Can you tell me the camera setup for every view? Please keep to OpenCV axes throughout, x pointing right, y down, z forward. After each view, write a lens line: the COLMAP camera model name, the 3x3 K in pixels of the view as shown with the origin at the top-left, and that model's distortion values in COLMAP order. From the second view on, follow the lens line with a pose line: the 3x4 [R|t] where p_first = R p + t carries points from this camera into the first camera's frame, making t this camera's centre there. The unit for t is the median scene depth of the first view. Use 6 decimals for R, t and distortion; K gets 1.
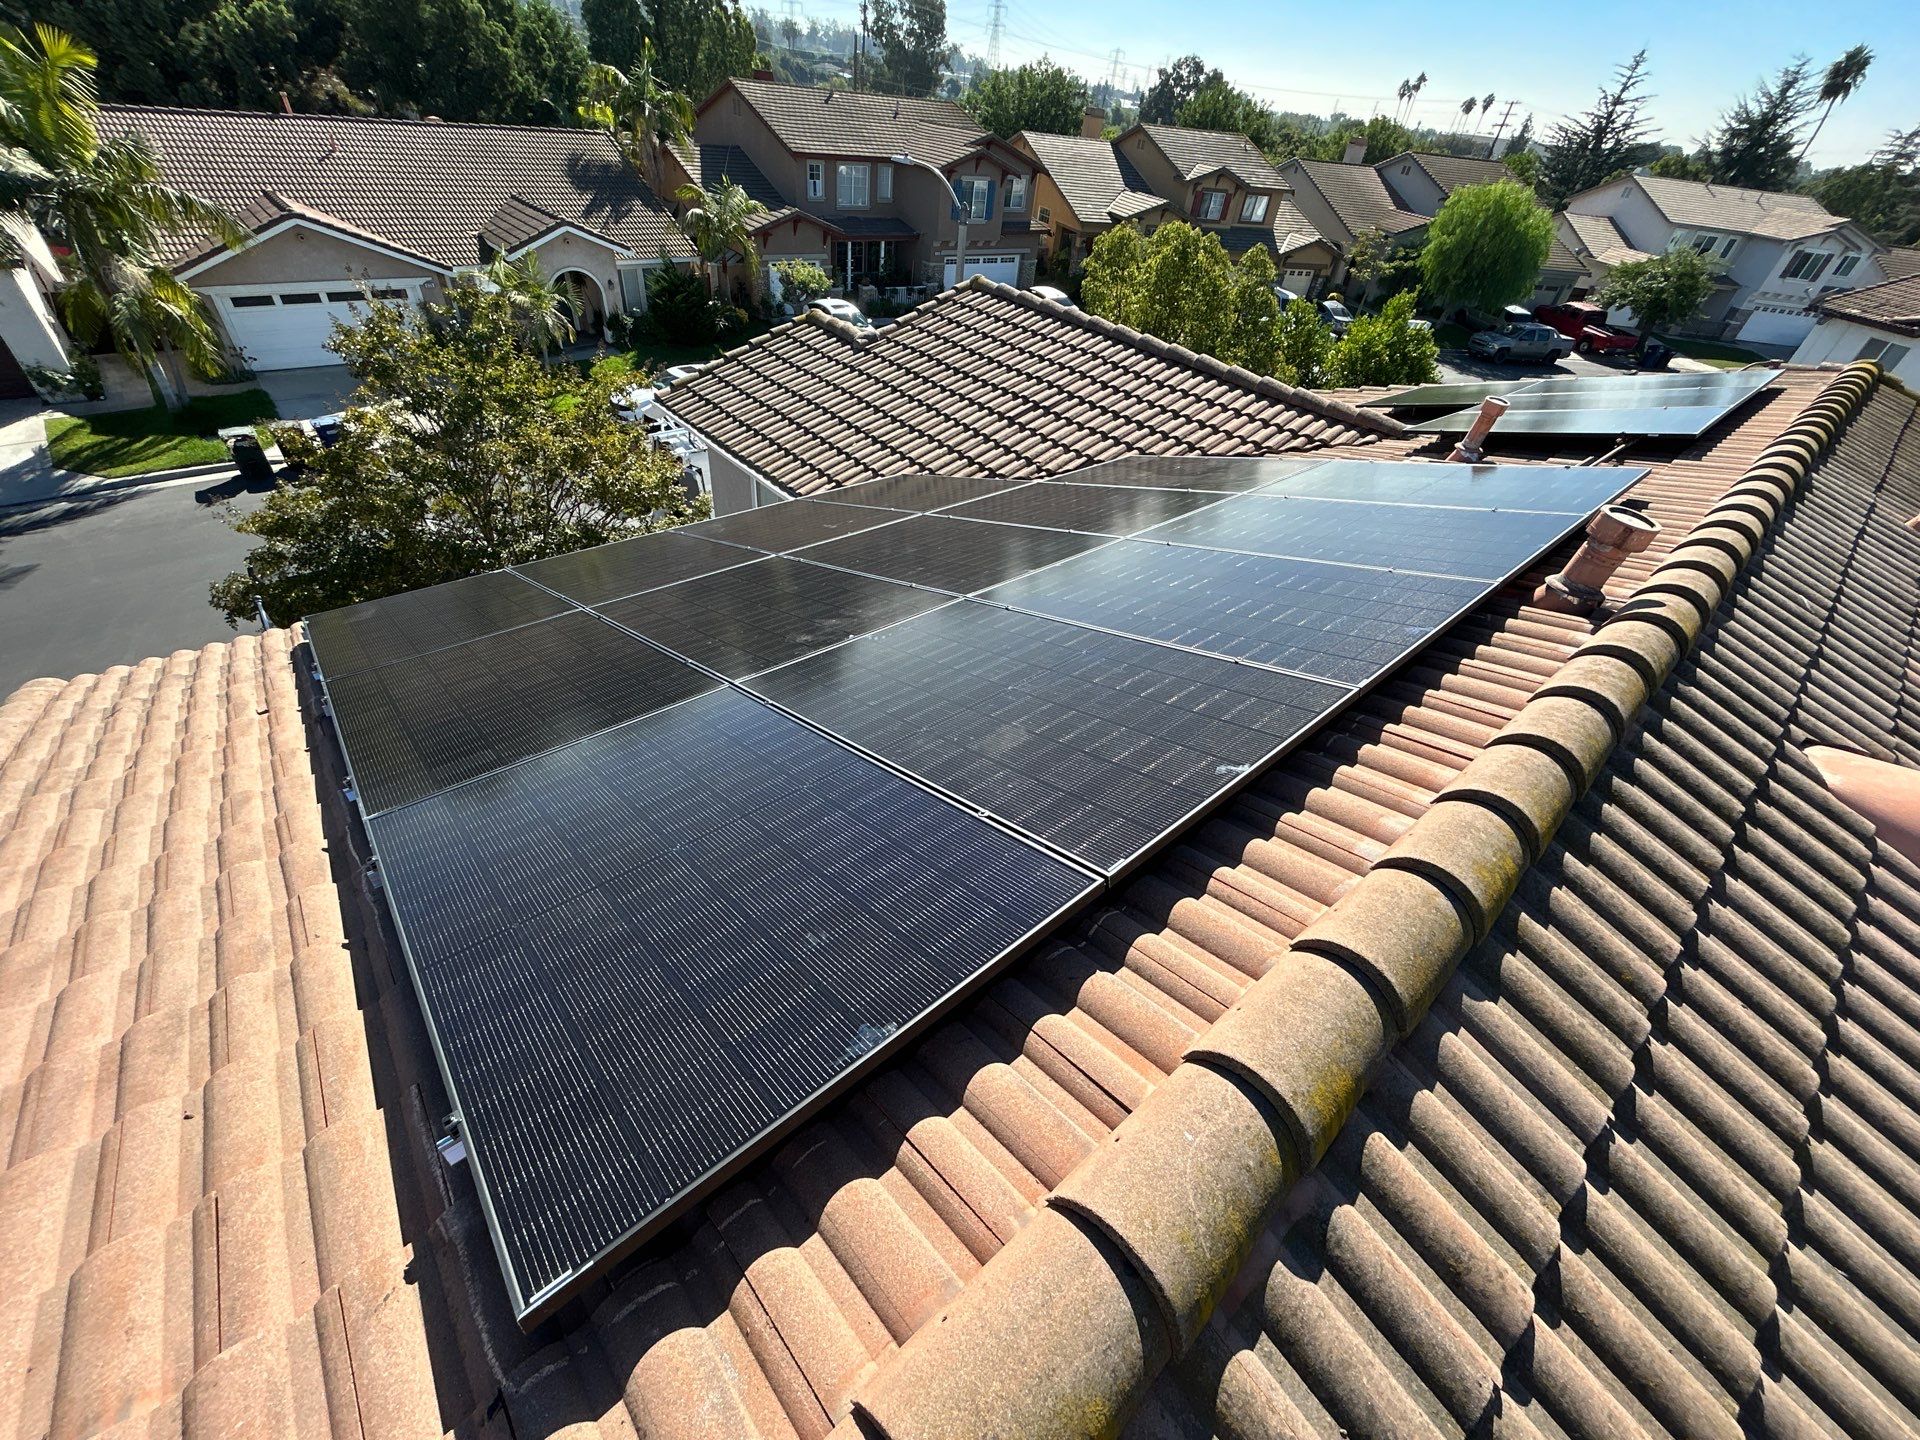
lens RADIAL K [[762.4, 0, 960.0], [0, 762.4, 720.0], [0, 0, 1]] dist [-0.001804, -0.000040]
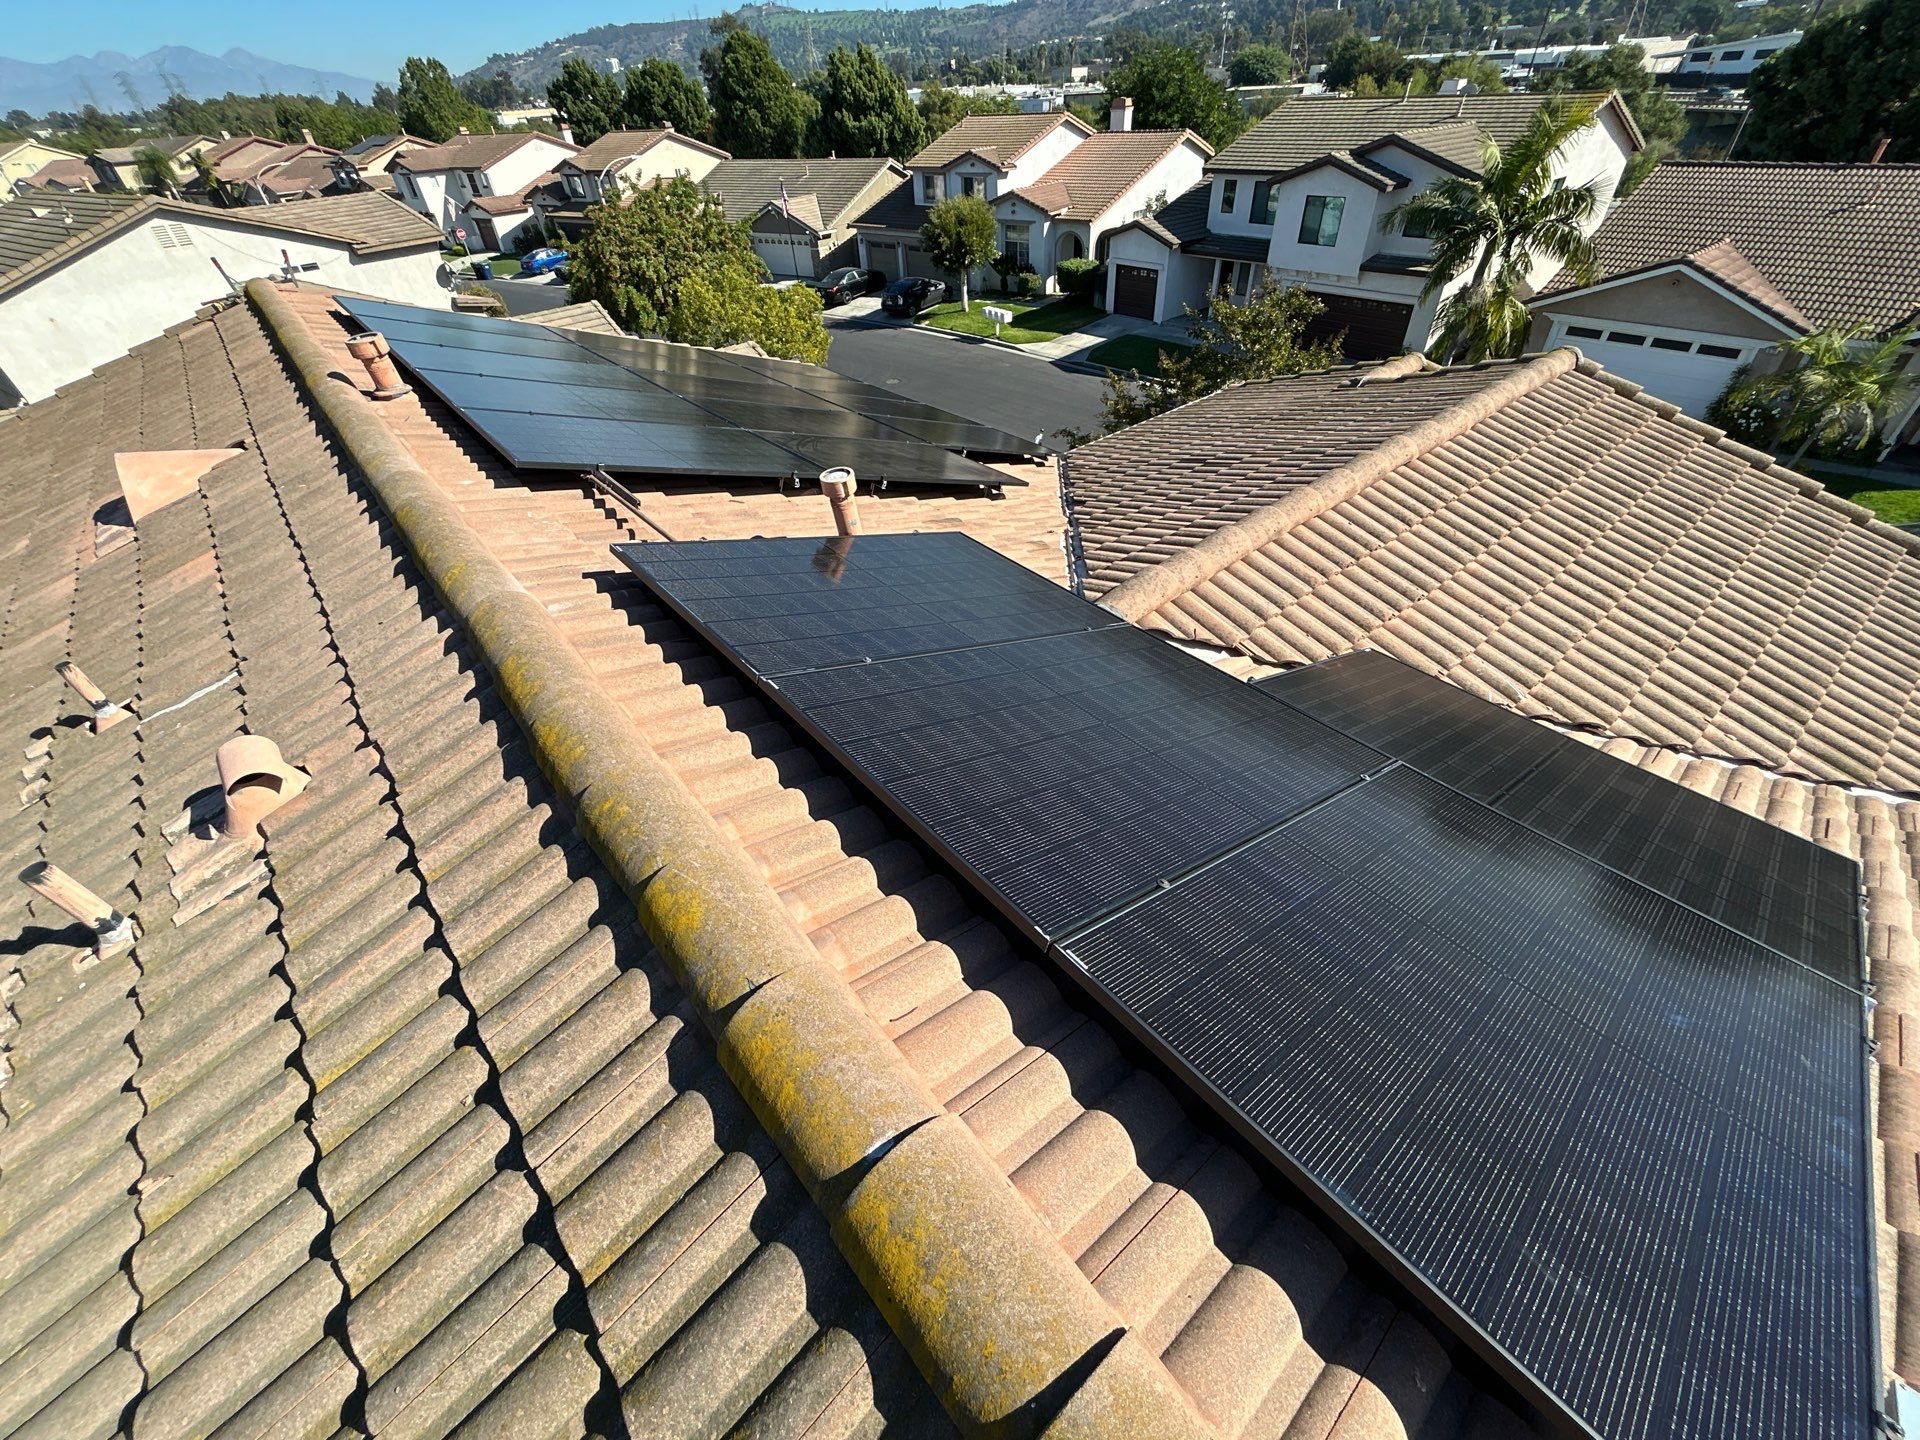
lens RADIAL K [[764.7, 0, 957.8], [0, 764.7, 721.5], [0, 0, 1]] dist [-0.002739, 0.000732]
pose [[-0.032659, 0.562127, -0.826406, 0.165913], [-0.609320, 0.644222, 0.462284, -0.079831], [0.792252, 0.518643, 0.321475, 0.120636]]
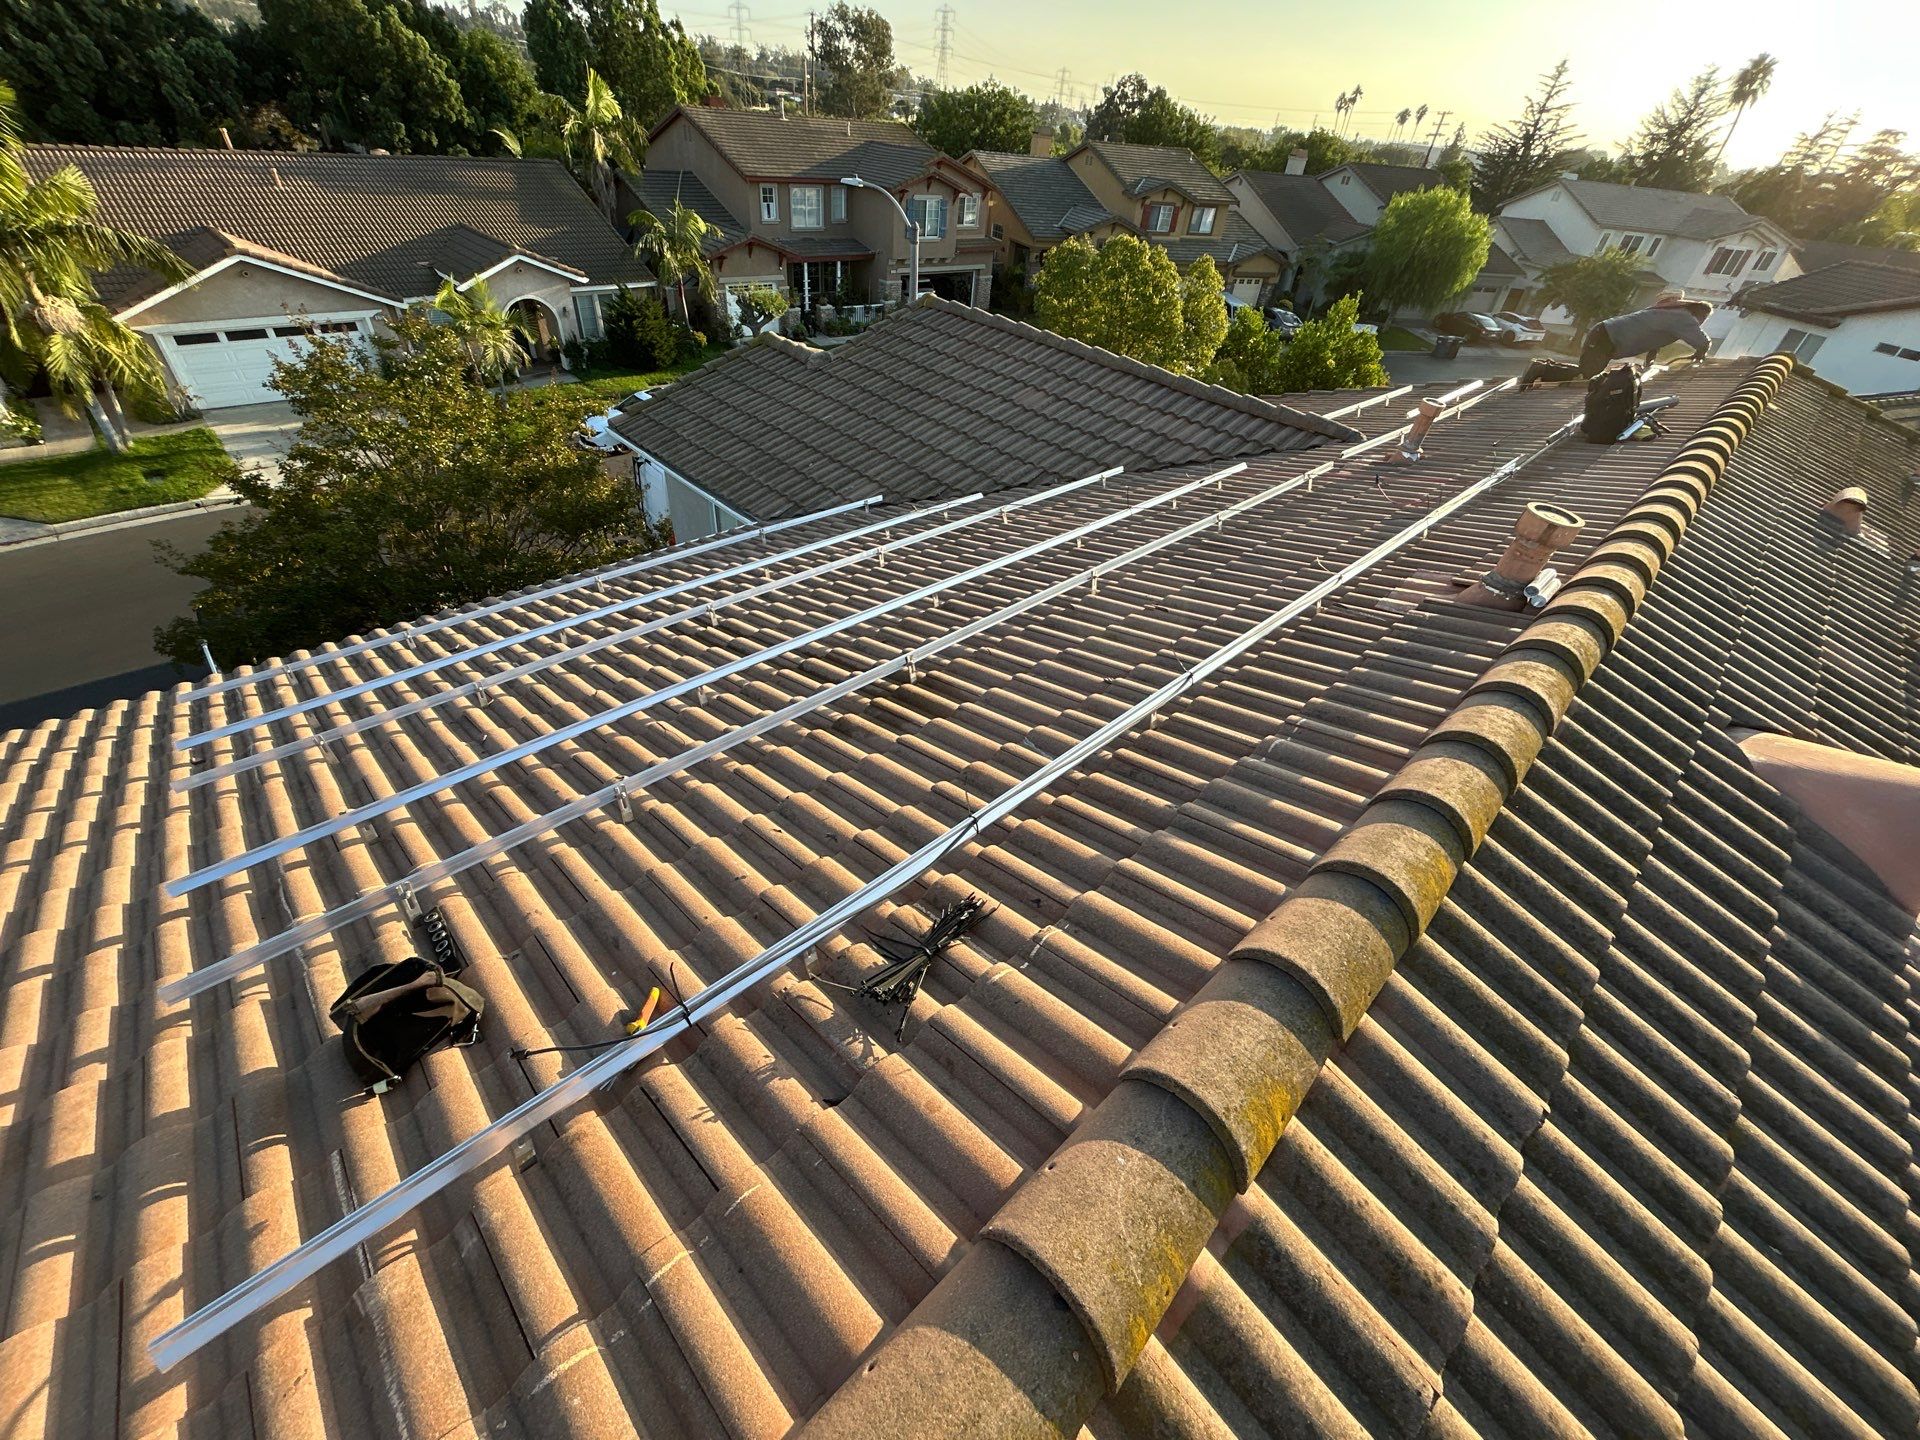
lens RADIAL K [[760.1, 0, 960.0], [0, 760.1, 720.0], [0, 0, 1]] dist [-0.002343, 0.000038]
pose [[0.998609, -0.043564, 0.029707, 0.002609], [0.044000, 0.998931, -0.014191, -0.000659], [-0.029057, 0.015478, 0.999458, 0.000256]]
